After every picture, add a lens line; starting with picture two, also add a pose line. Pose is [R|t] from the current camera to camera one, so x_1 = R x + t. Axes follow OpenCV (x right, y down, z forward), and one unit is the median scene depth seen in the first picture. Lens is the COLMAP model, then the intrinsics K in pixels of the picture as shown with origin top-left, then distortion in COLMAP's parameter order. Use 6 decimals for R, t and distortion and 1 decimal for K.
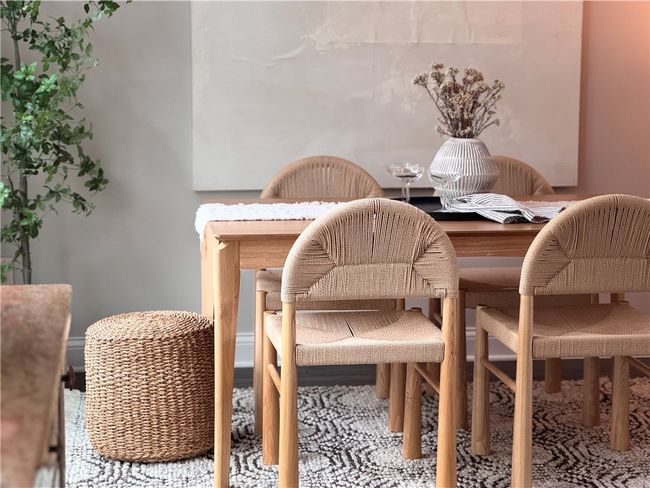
lens RADIAL K [[1467.4, 0, 325.0], [0, 1467.4, 244.0], [0, 0, 1]] dist [0.260587, 0.673289]
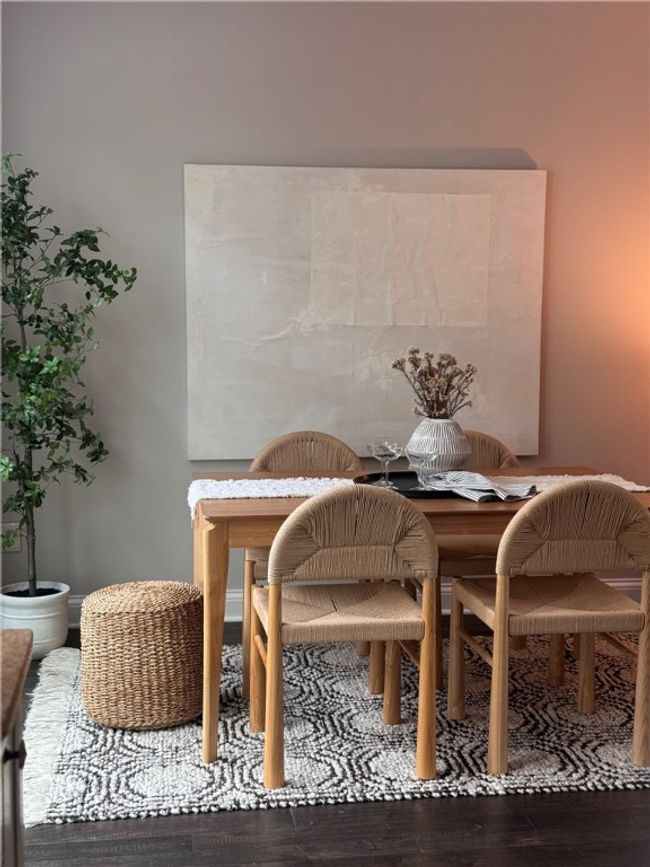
lens RADIAL K [[1122.7, 0, 325.0], [0, 1122.7, 433.5], [0, 0, 1]] dist [0.209182, -0.011341]
pose [[0.999832, 0.000667, 0.018336, -0.003593], [-0.000497, 0.999957, -0.009313, -0.053173], [-0.018342, 0.009302, 0.999789, 0.183144]]
